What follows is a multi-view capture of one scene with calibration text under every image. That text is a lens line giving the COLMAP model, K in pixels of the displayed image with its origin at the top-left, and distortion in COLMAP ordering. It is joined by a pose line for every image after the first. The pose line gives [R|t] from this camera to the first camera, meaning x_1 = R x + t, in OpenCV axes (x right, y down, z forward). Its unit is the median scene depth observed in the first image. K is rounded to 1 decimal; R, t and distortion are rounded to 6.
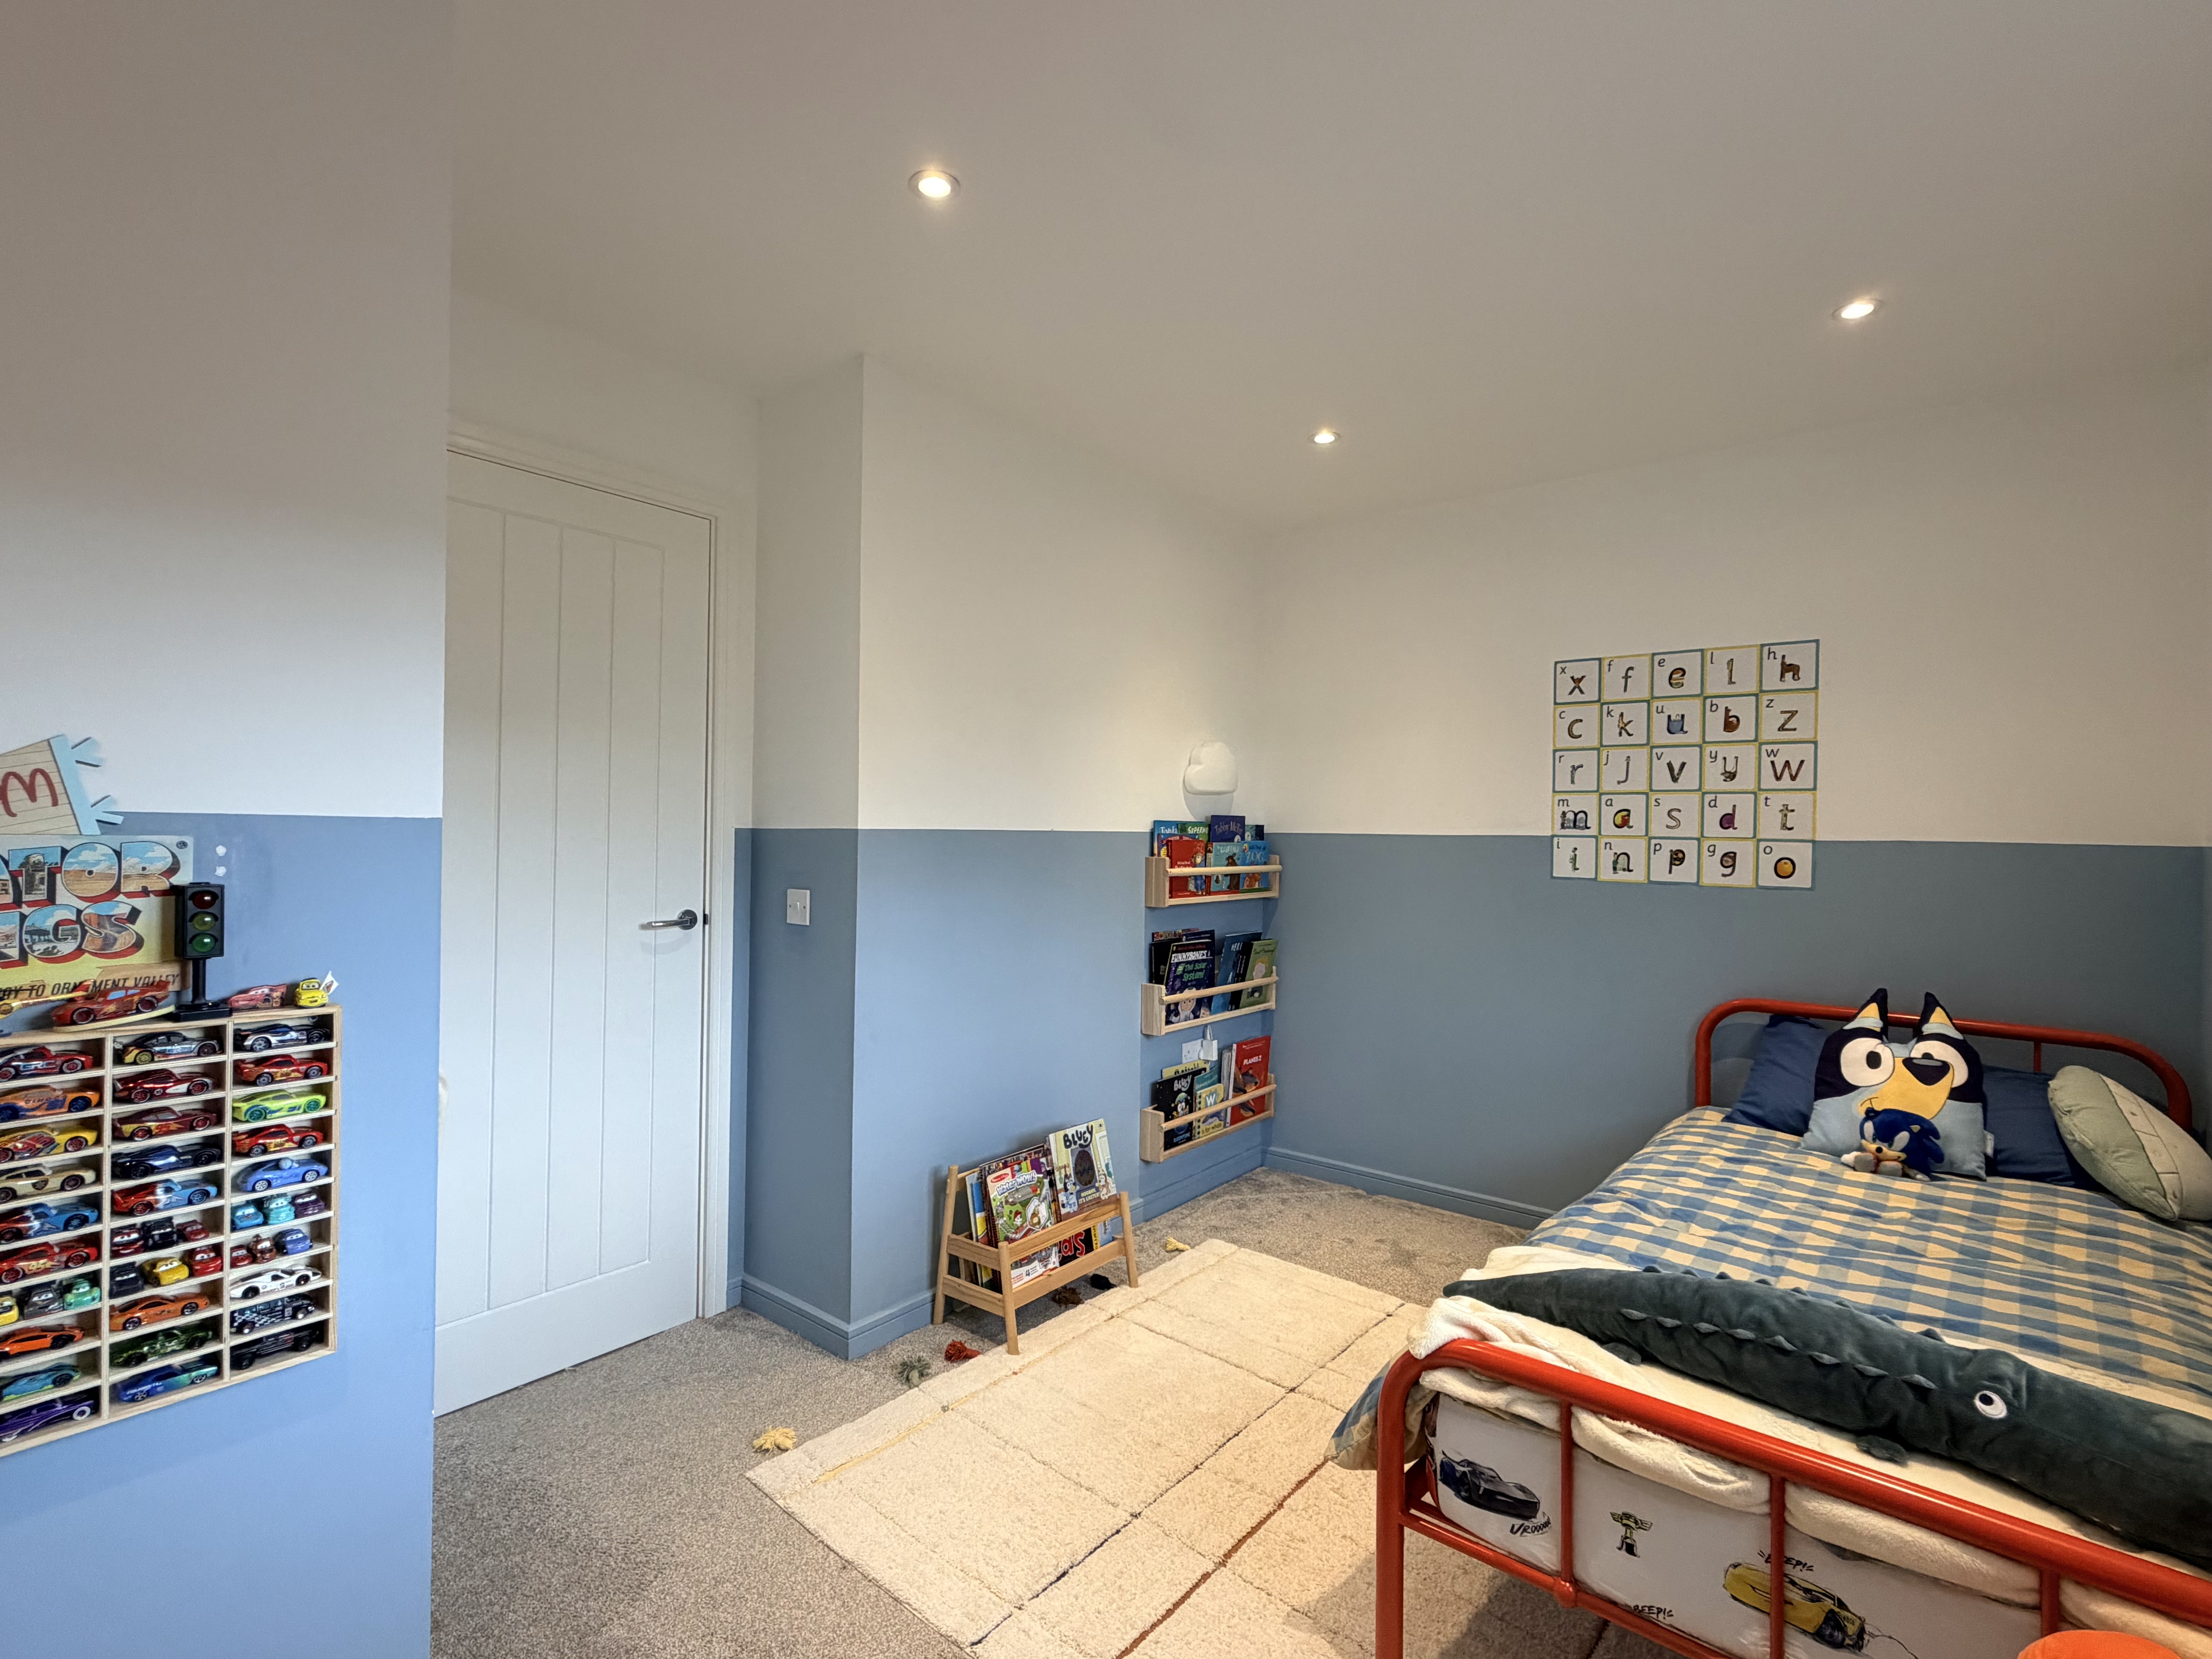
lens RADIAL K [[1037.4, 0, 1100.3], [0, 1037.4, 830.9], [0, 0, 1]] dist [0.000361, -0.000012]
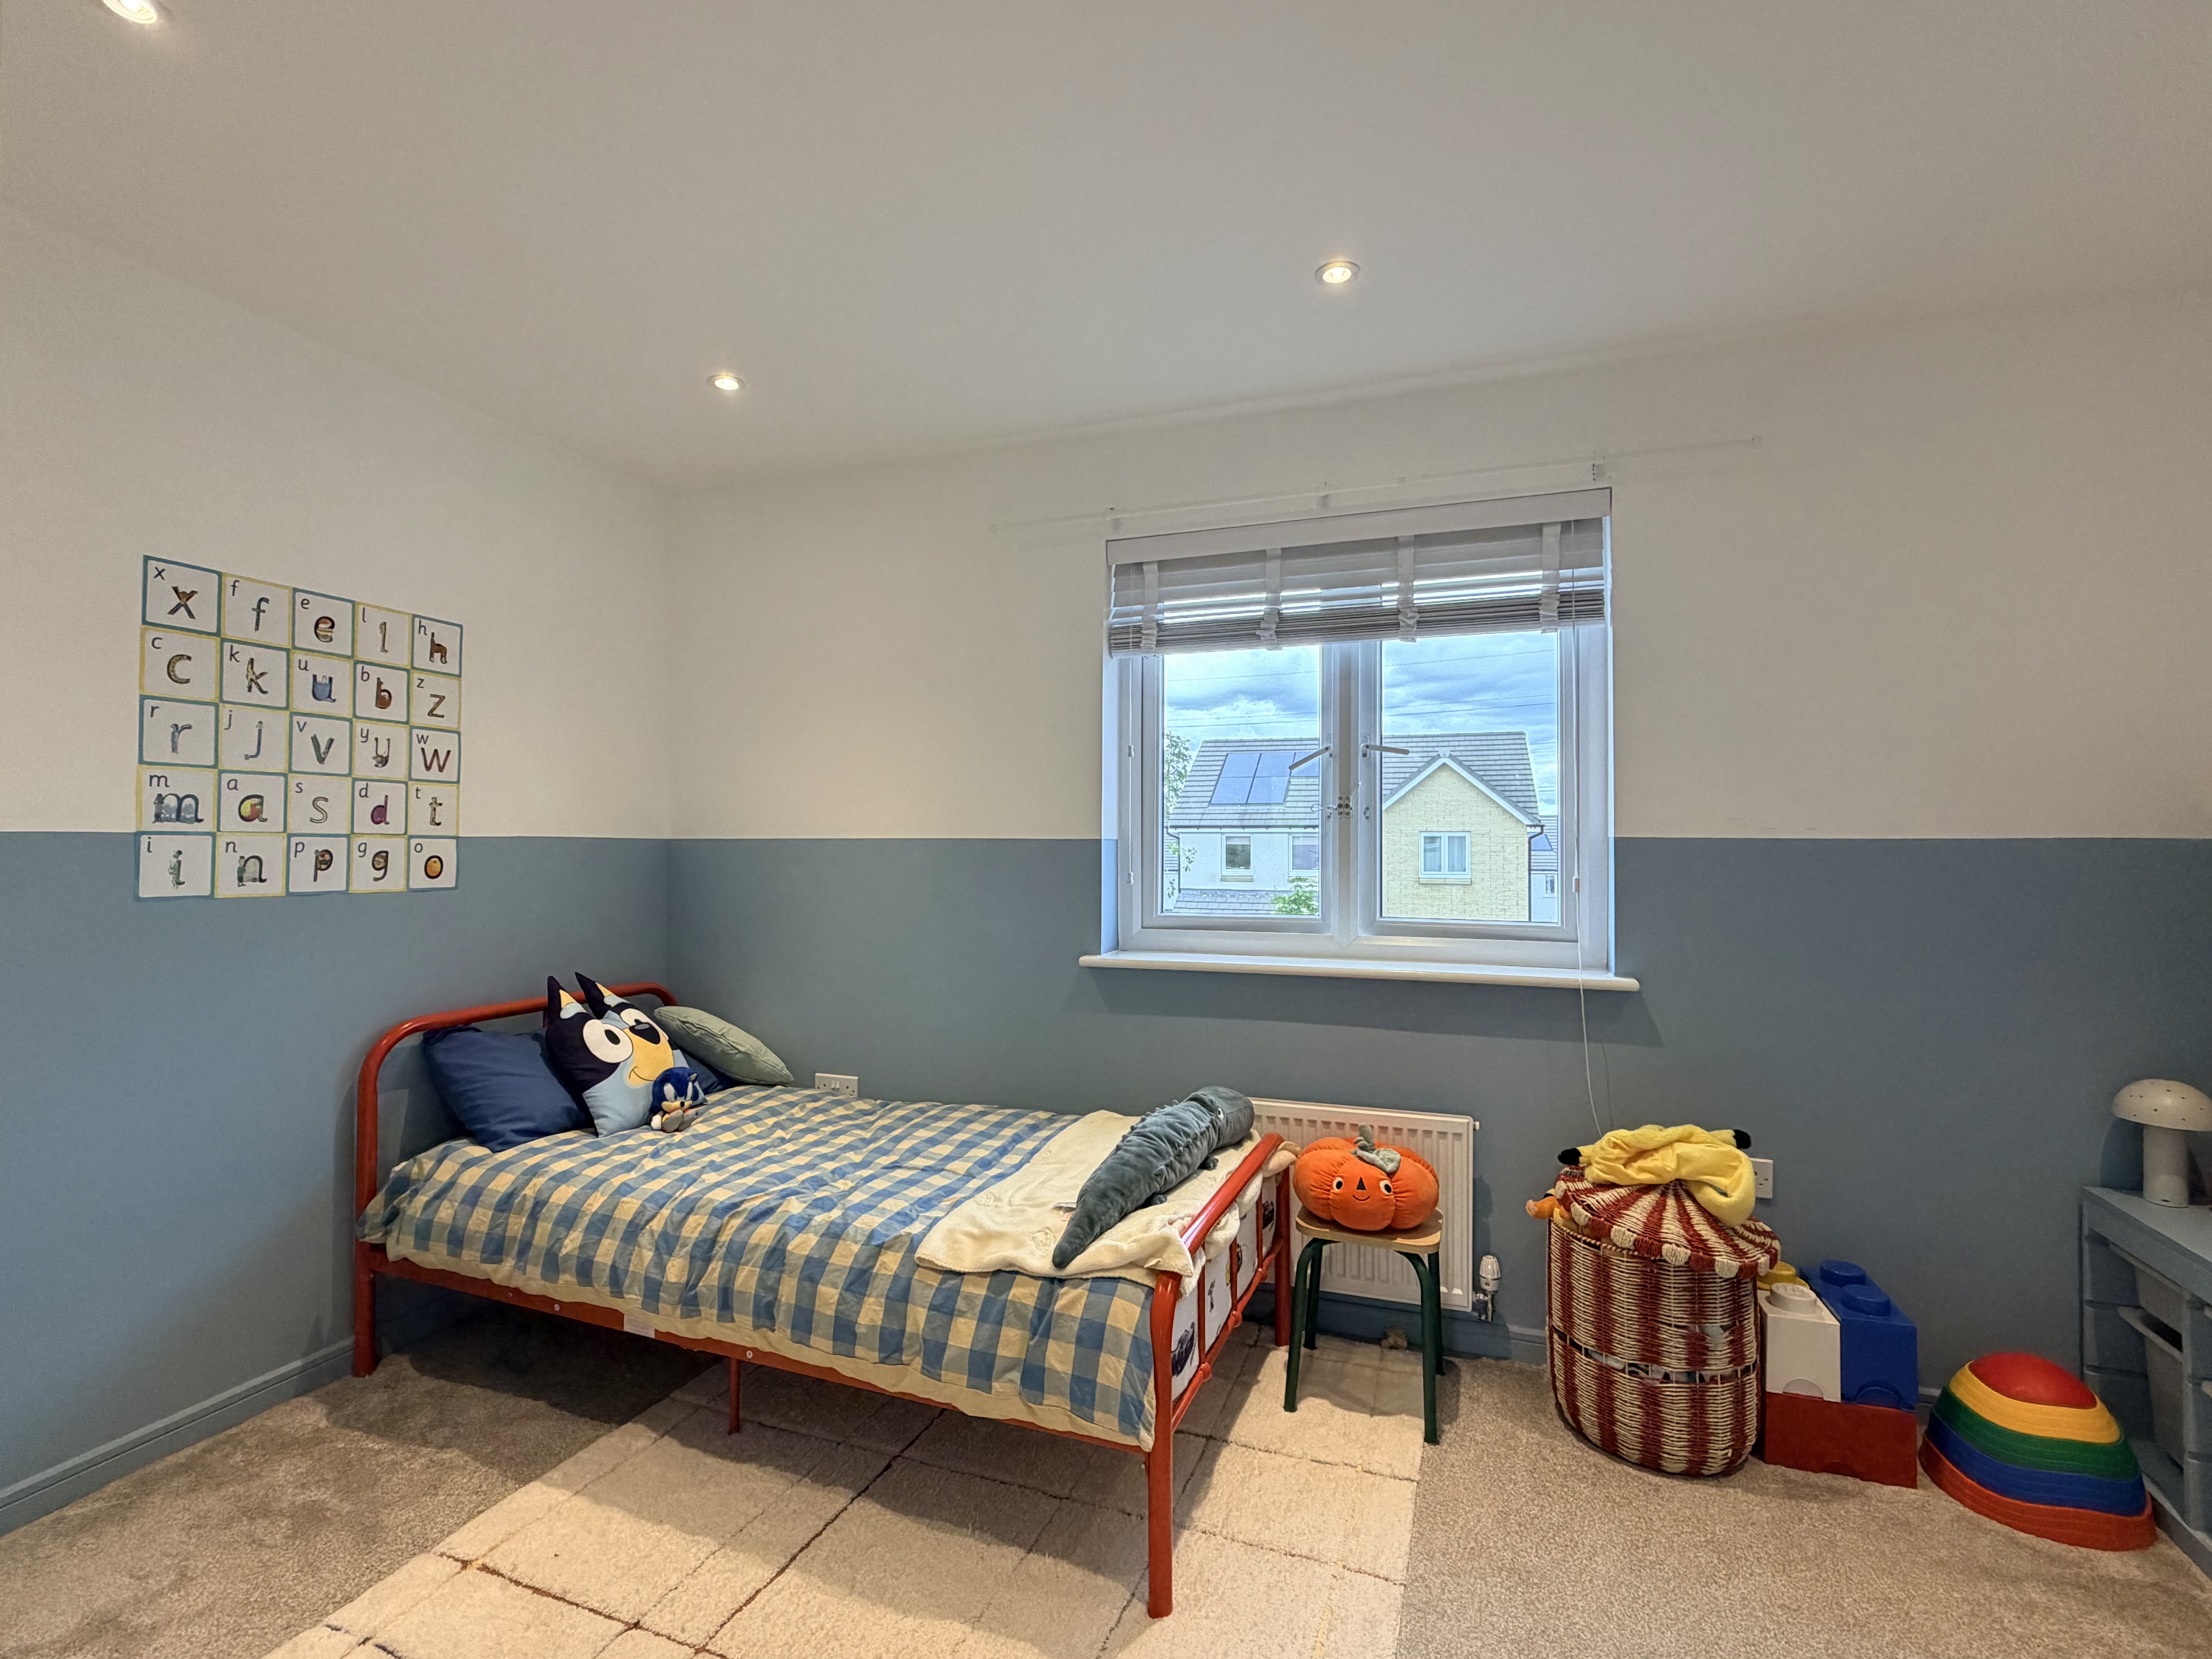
lens RADIAL K [[1037.4, 0, 1100.3], [0, 1037.4, 830.9], [0, 0, 1]] dist [0.000361, -0.000012]
pose [[-0.326189, -0.004668, 0.945293, -0.371646], [-0.008569, 0.999961, 0.001981, -0.002759], [-0.945266, -0.007454, -0.326216, 0.708782]]
